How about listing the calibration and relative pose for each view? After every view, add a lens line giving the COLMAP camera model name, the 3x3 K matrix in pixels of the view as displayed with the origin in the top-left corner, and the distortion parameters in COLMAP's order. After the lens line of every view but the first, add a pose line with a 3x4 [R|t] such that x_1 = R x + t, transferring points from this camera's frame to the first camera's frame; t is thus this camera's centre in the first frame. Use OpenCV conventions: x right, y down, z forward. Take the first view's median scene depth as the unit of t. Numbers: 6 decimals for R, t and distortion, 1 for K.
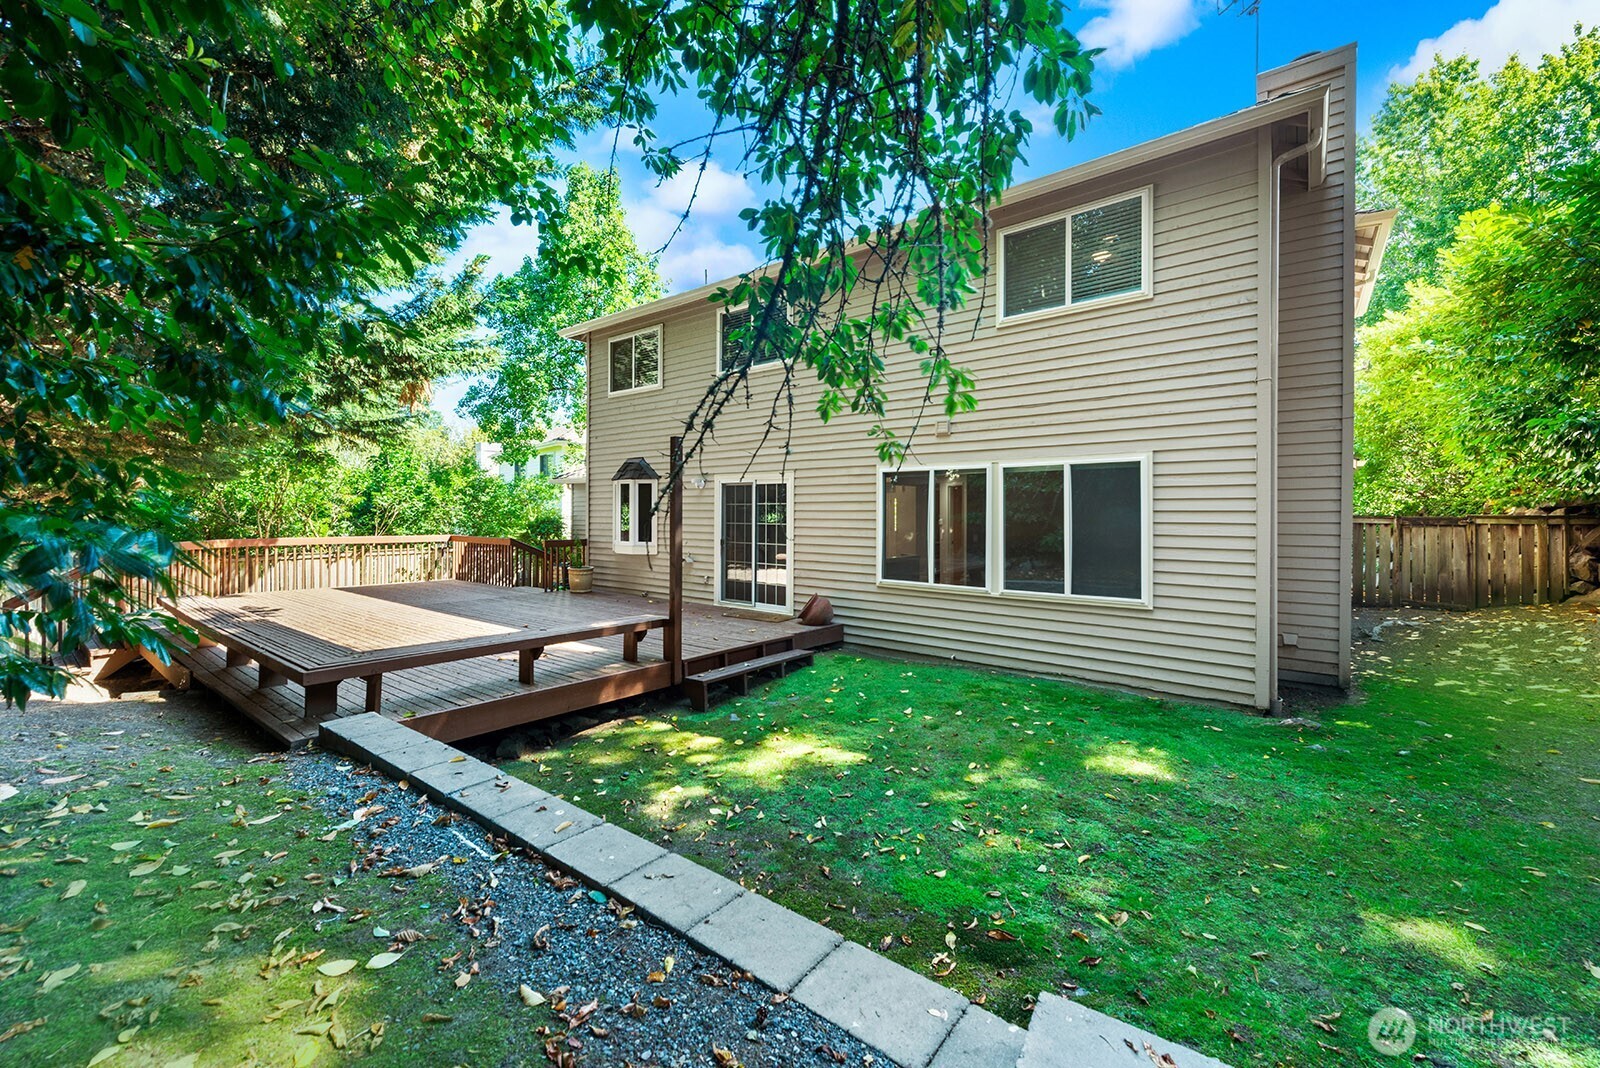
lens RADIAL K [[645.5, 0, 788.7], [0, 645.5, 522.9], [0, 0, 1]] dist [0.019384, -0.002067]
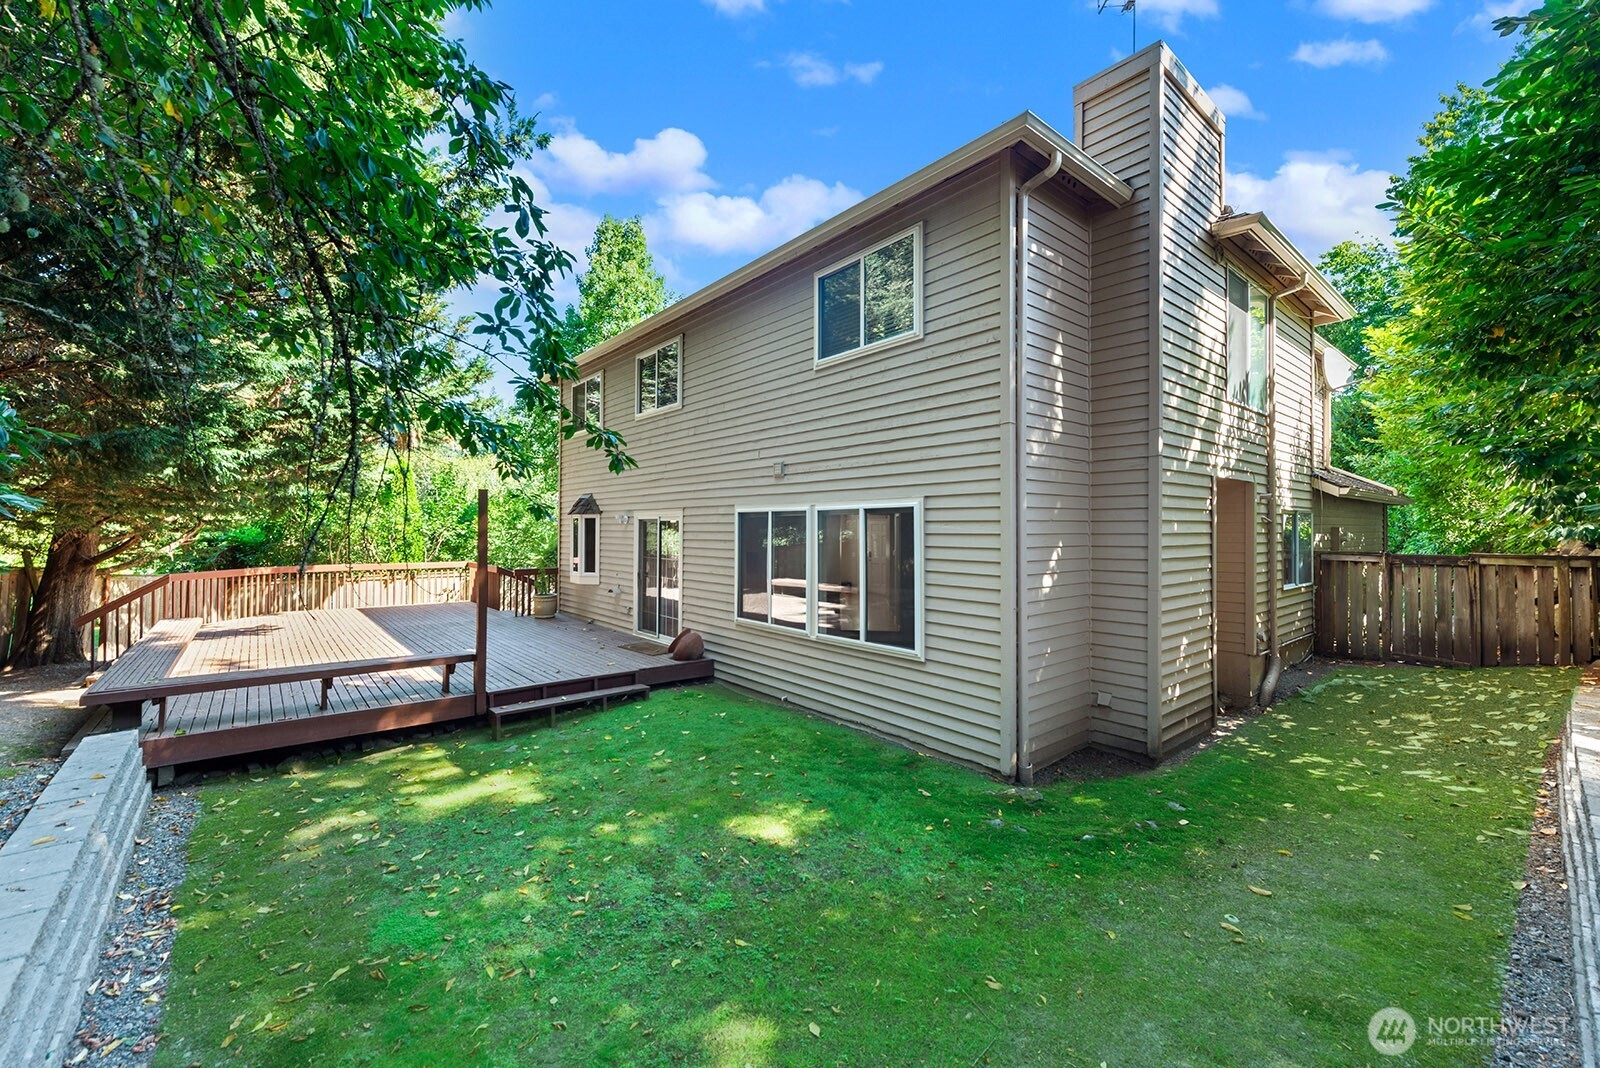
lens RADIAL K [[645.5, 0, 789.1], [0, 645.5, 530.9], [0, 0, 1]] dist [0.019384, -0.002067]
pose [[0.979165, -0.002585, -0.203051, 0.559373], [0.000350, 0.999939, -0.011042, -0.049307], [0.203068, 0.010741, 0.979106, 0.023103]]
